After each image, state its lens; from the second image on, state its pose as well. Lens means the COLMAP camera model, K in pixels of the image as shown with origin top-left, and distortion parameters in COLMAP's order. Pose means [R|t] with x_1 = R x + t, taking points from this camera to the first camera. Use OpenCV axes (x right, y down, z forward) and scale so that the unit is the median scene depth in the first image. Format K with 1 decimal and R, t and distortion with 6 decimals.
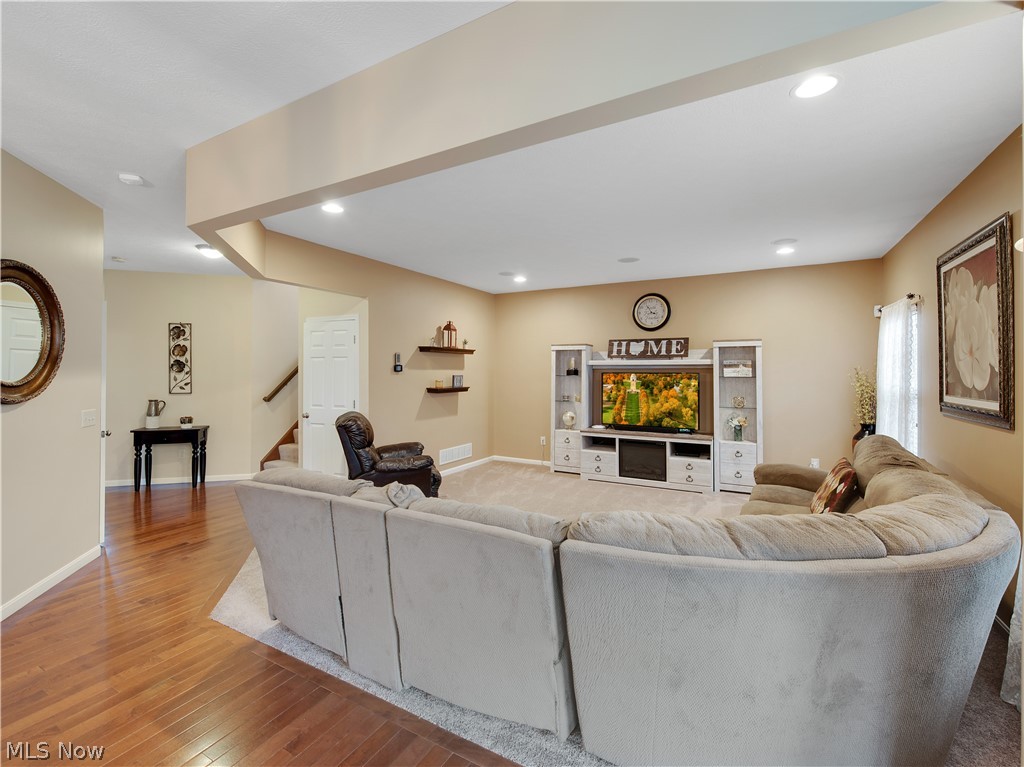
lens RADIAL K [[467.4, 0, 498.3], [0, 467.4, 372.2], [0, 0, 1]] dist [0.000348, -0.000562]
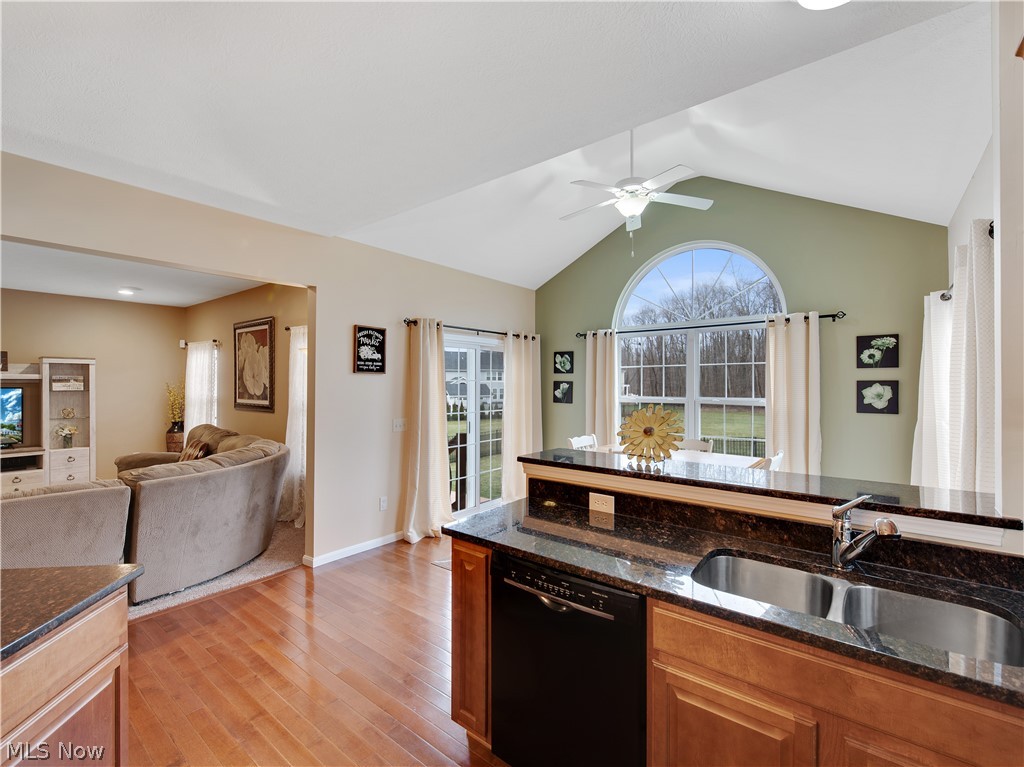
lens RADIAL K [[457.2, 0, 510.6], [0, 457.2, 379.0], [0, 0, 1]] dist [-0.001949, -0.000780]
pose [[0.152252, 0.006948, 0.988317, -0.384836], [-0.000381, 0.999976, -0.006971, -0.010112], [-0.988342, 0.000685, 0.152251, -0.198974]]
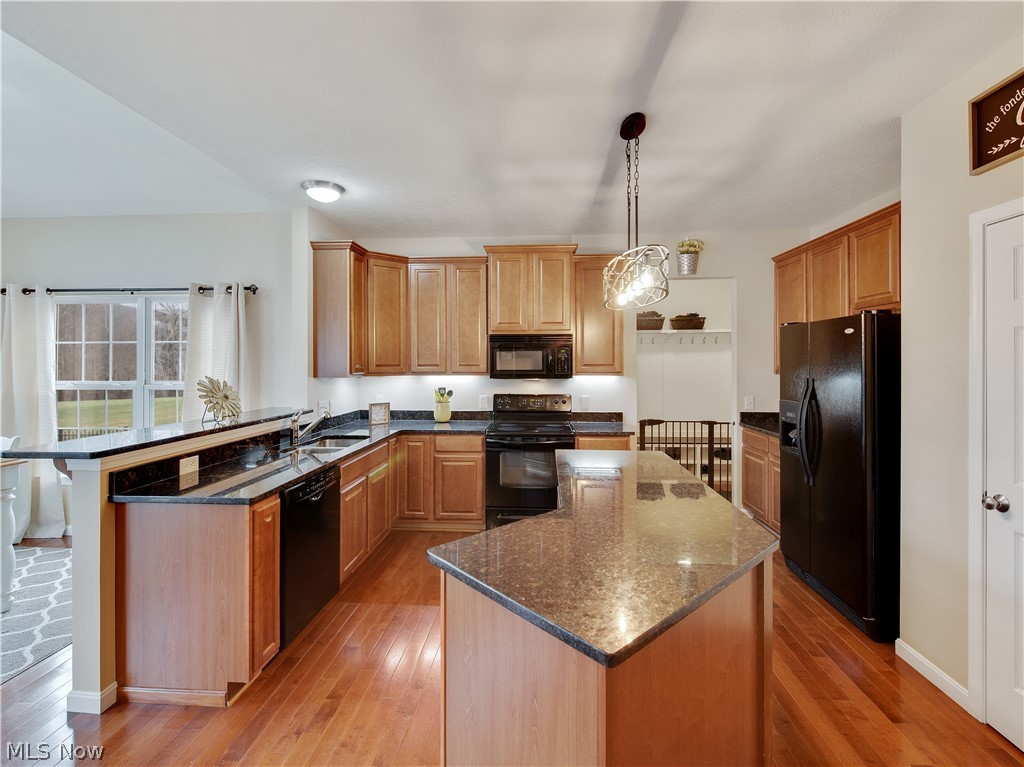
lens RADIAL K [[463.4, 0, 514.3], [0, 463.4, 363.7], [0, 0, 1]] dist [-0.001597, -0.000270]
pose [[-0.897871, -0.001272, -0.440257, -0.103126], [-0.001948, 0.999998, 0.001083, -0.006382], [0.440254, 0.001830, -0.897871, 0.270195]]
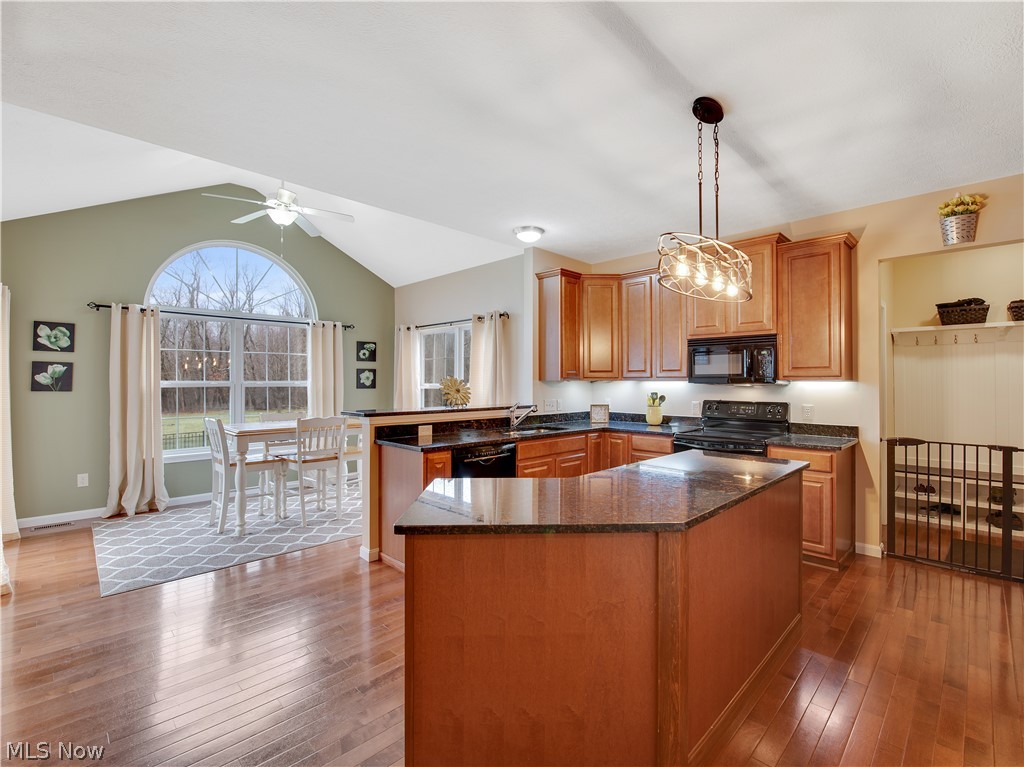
lens RADIAL K [[465.5, 0, 541.8], [0, 465.5, 380.3], [0, 0, 1]] dist [-0.018548, -0.000729]
pose [[-0.972618, -0.003702, 0.232378, -0.326837], [-0.004395, 0.999987, -0.002466, 0.015411], [-0.232366, -0.003420, -0.972622, 0.361665]]
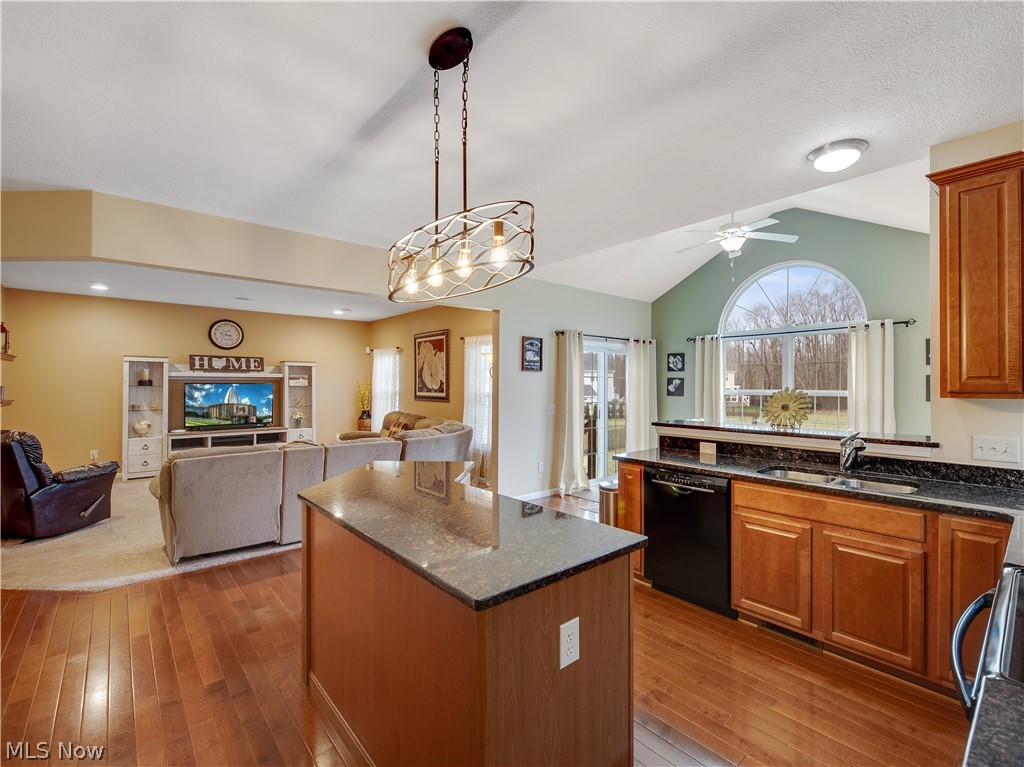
lens RADIAL K [[457.2, 0, 543.2], [0, 457.2, 380.3], [0, 0, 1]] dist [0.000703, -0.000425]
pose [[0.301127, 0.006500, 0.953562, -0.631513], [0.000014, 0.999977, -0.006820, 0.002059], [-0.953584, 0.002067, 0.301120, -0.190734]]
